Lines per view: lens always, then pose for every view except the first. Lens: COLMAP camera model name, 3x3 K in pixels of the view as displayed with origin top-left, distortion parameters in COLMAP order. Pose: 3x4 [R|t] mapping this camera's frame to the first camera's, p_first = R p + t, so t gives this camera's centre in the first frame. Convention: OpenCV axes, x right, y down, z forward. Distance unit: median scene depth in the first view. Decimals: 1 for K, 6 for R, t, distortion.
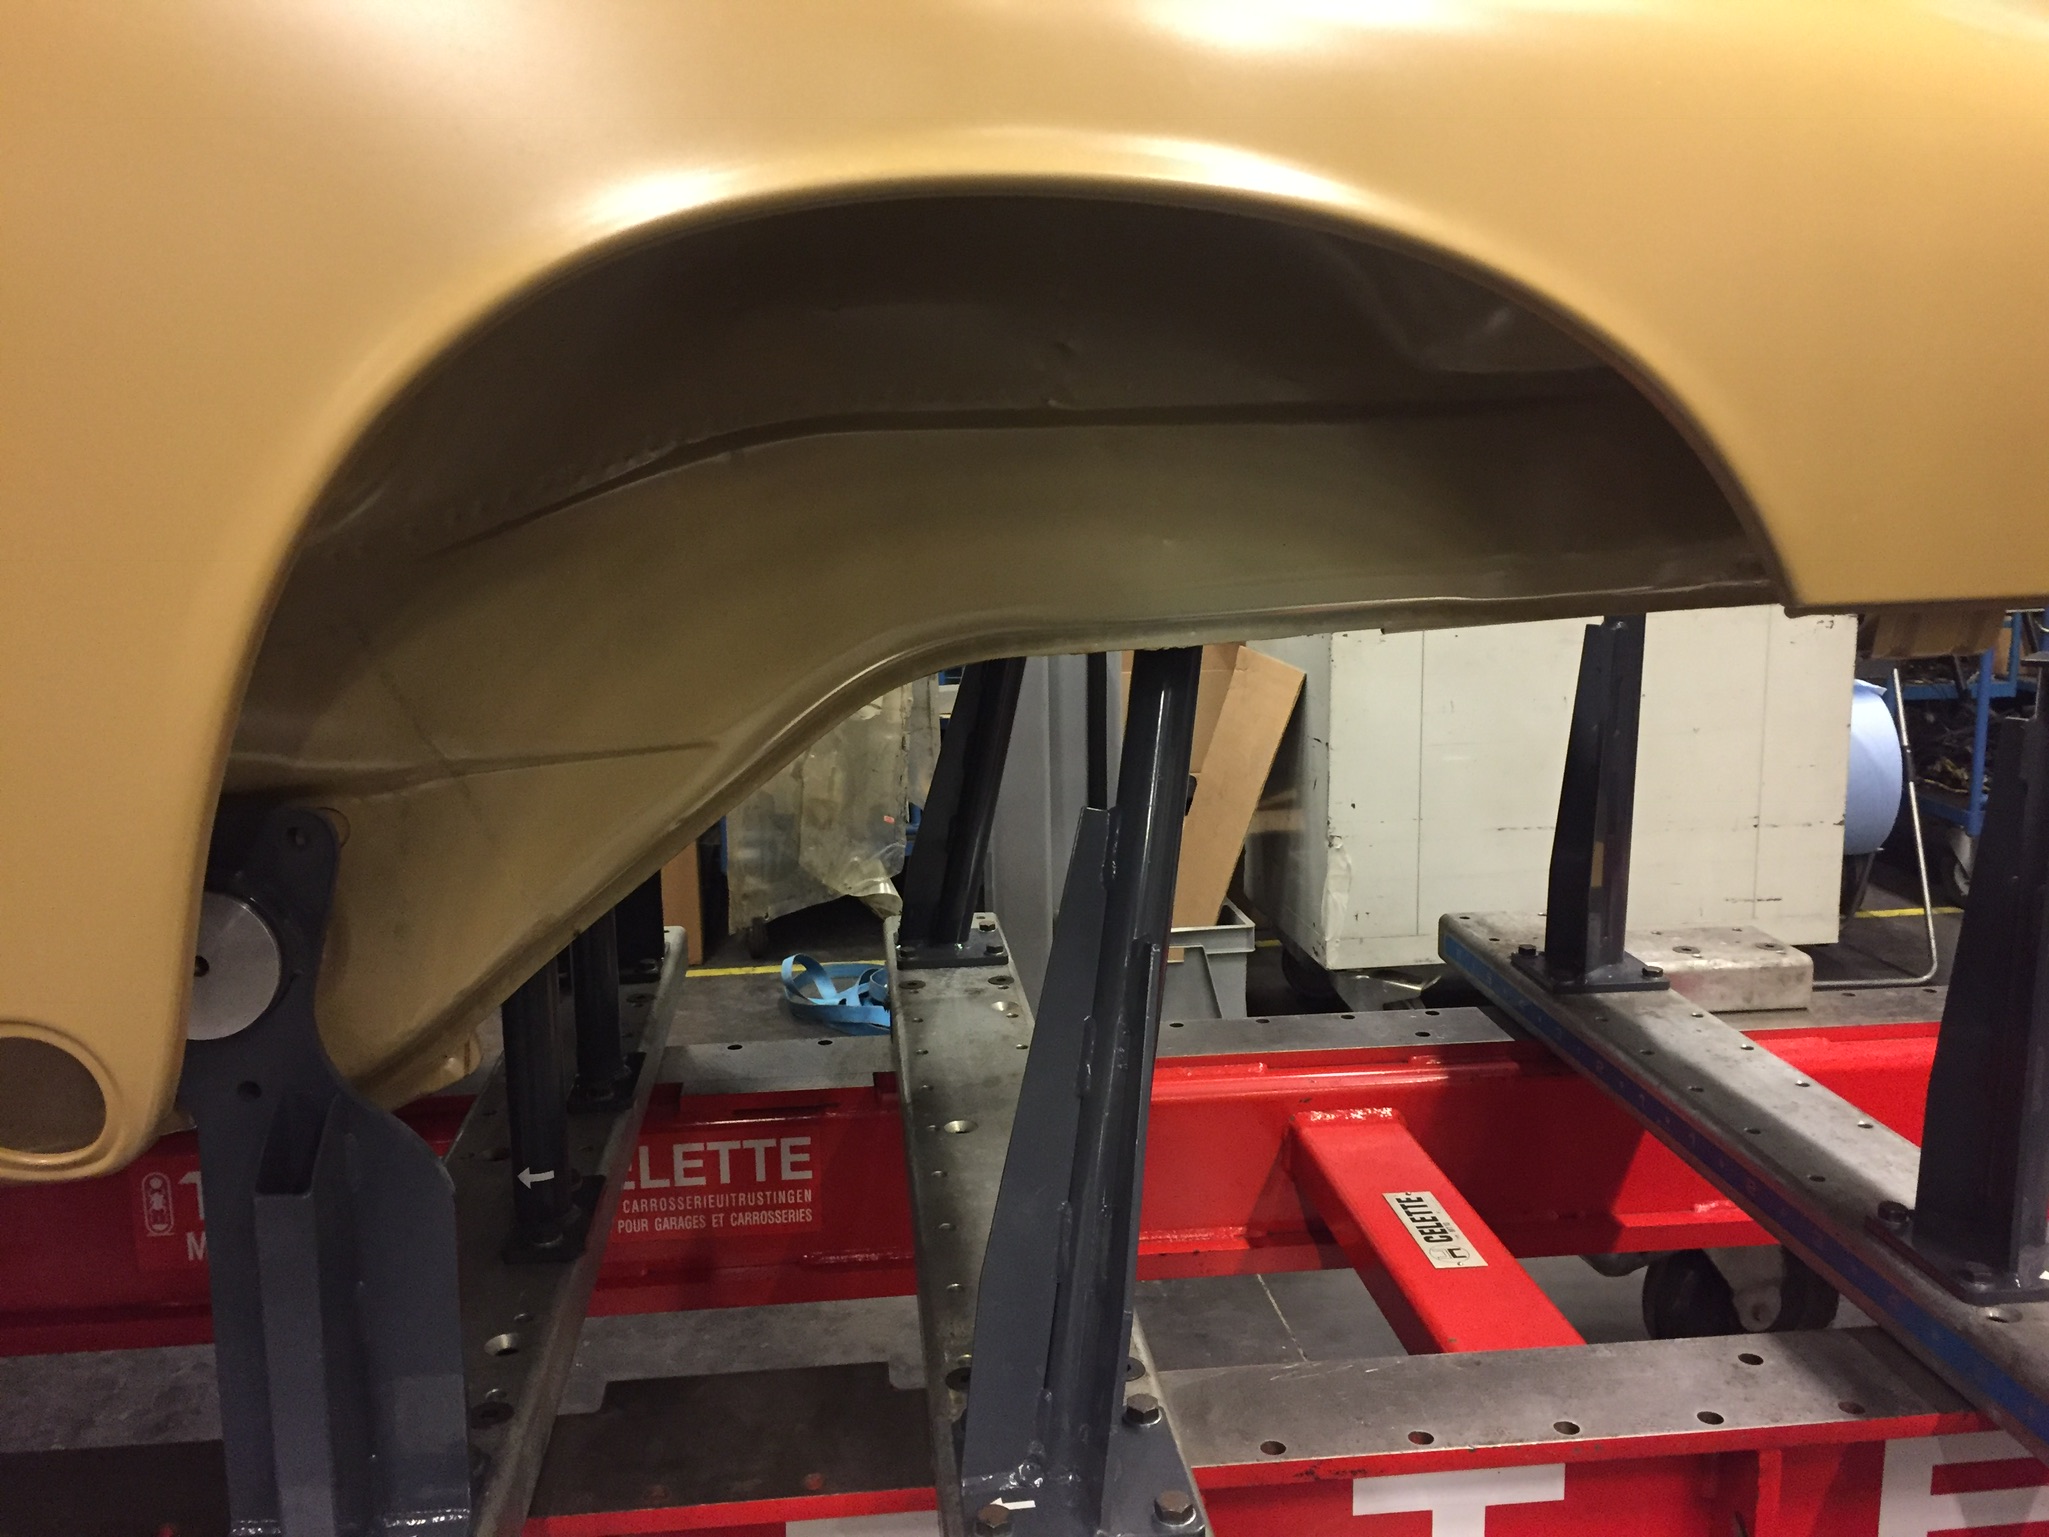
lens RADIAL K [[1772.2, 0, 1024.5], [0, 1772.2, 768.5], [0, 0, 1]] dist [-0.001774, -0.002603]
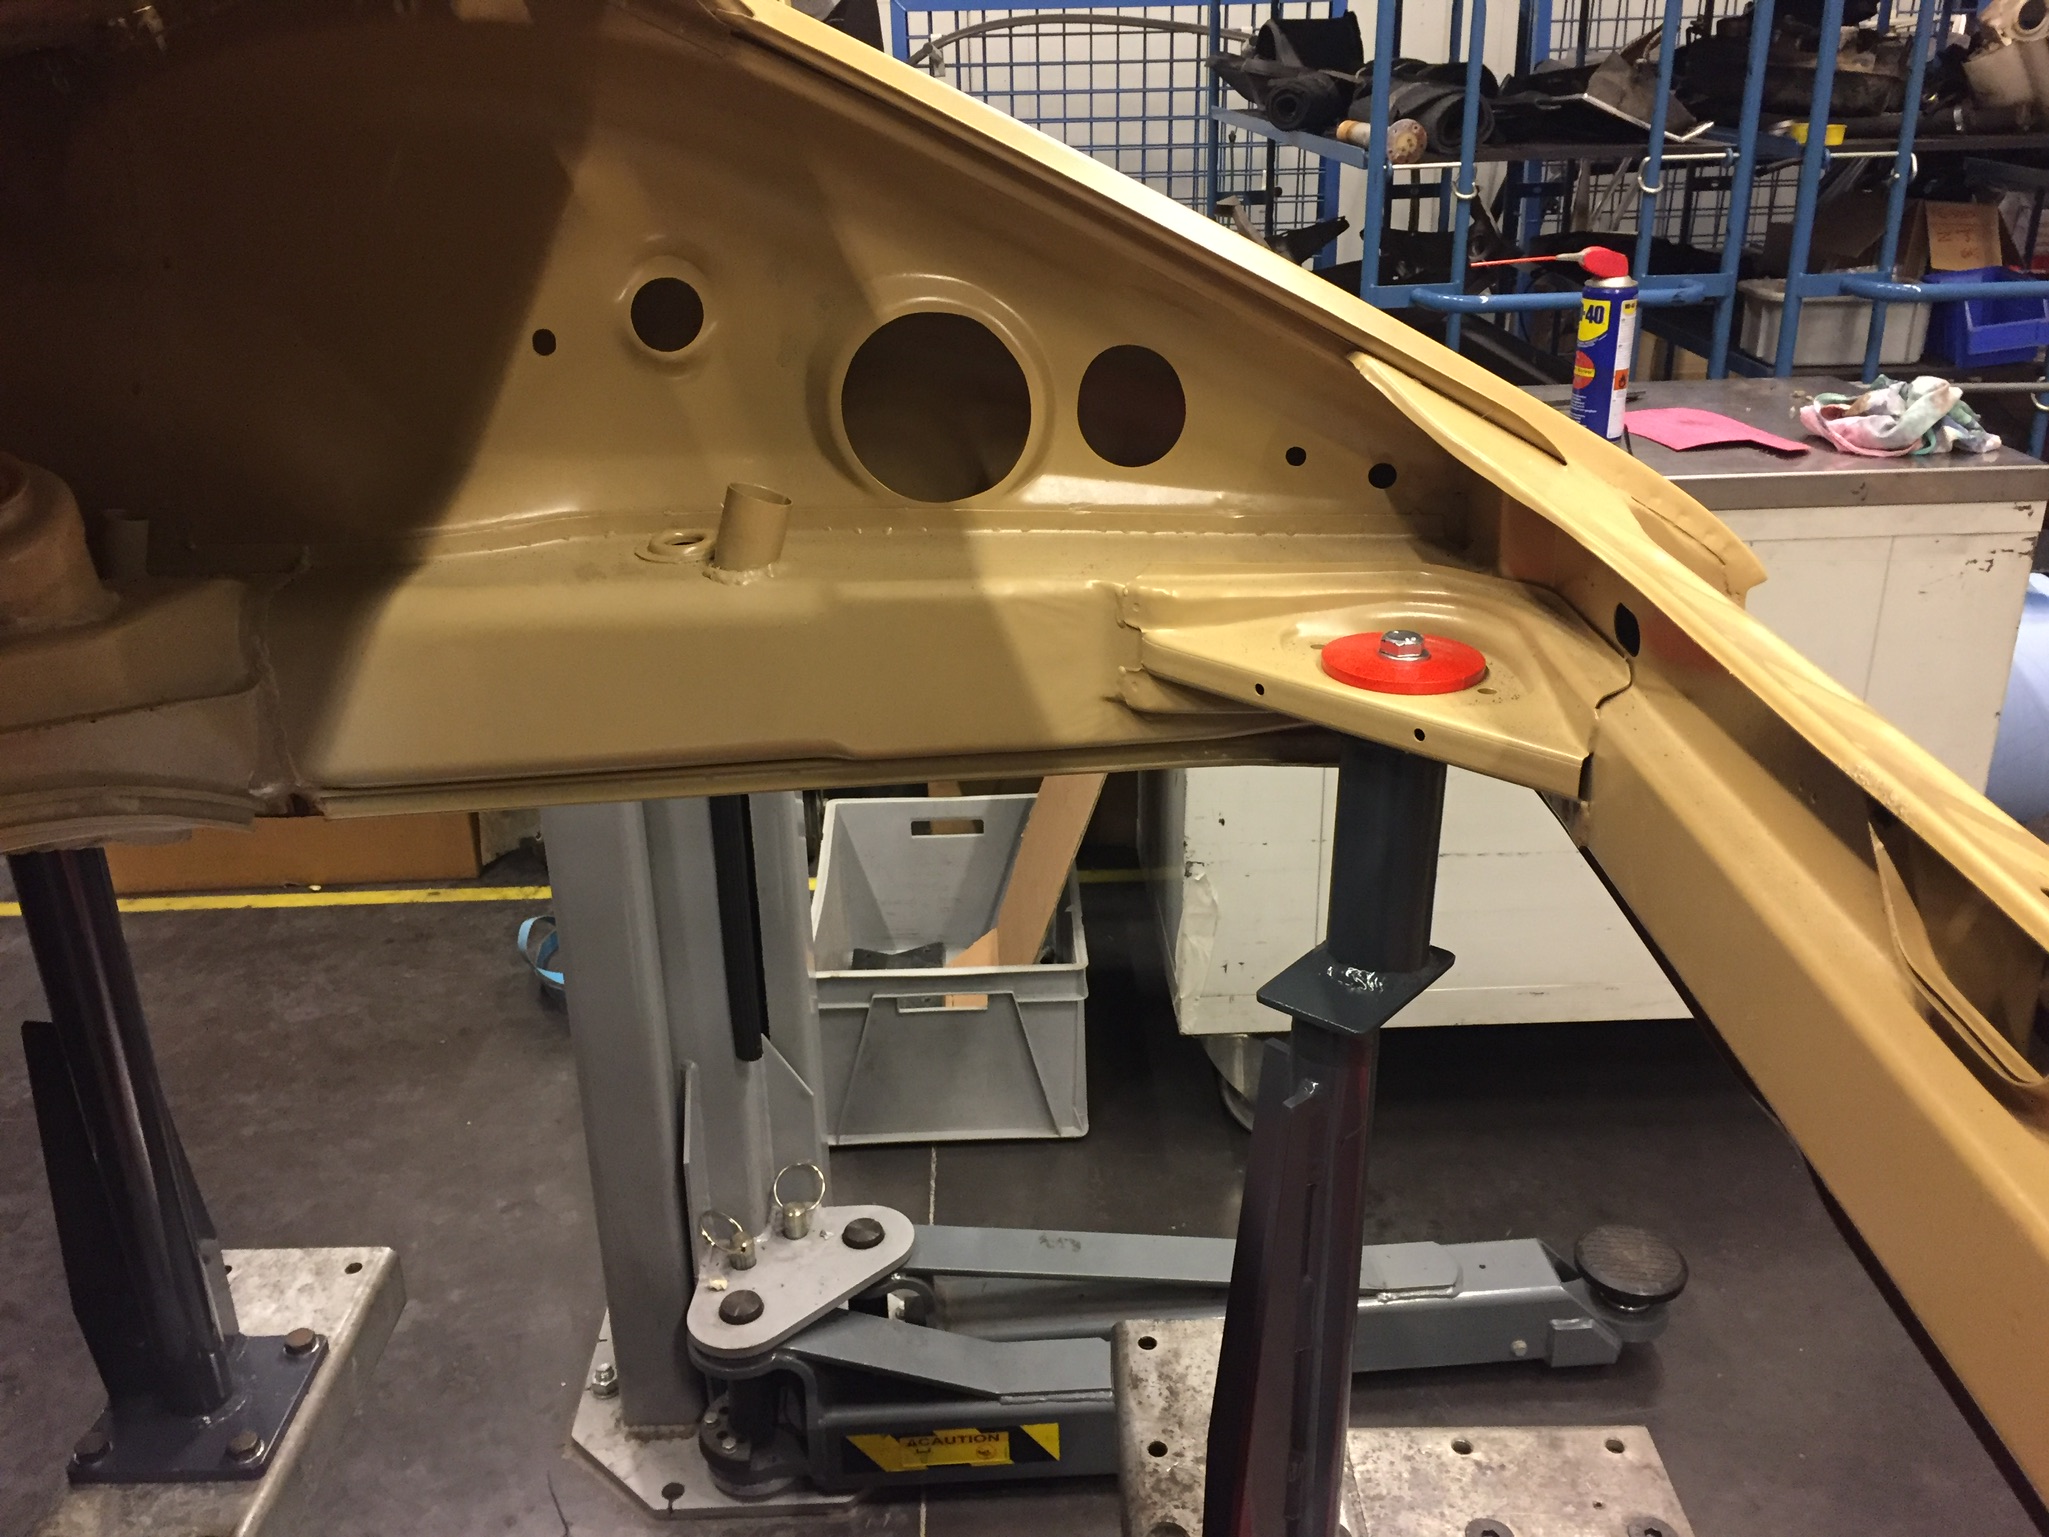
lens RADIAL K [[1772.2, 0, 1024.5], [0, 1772.2, 768.5], [0, 0, 1]] dist [-0.001774, -0.002603]
pose [[0.995933, 0.029338, -0.085188, 0.165676], [-0.007901, 0.970298, 0.241785, -0.161908], [0.089751, -0.240129, 0.966583, 0.334288]]
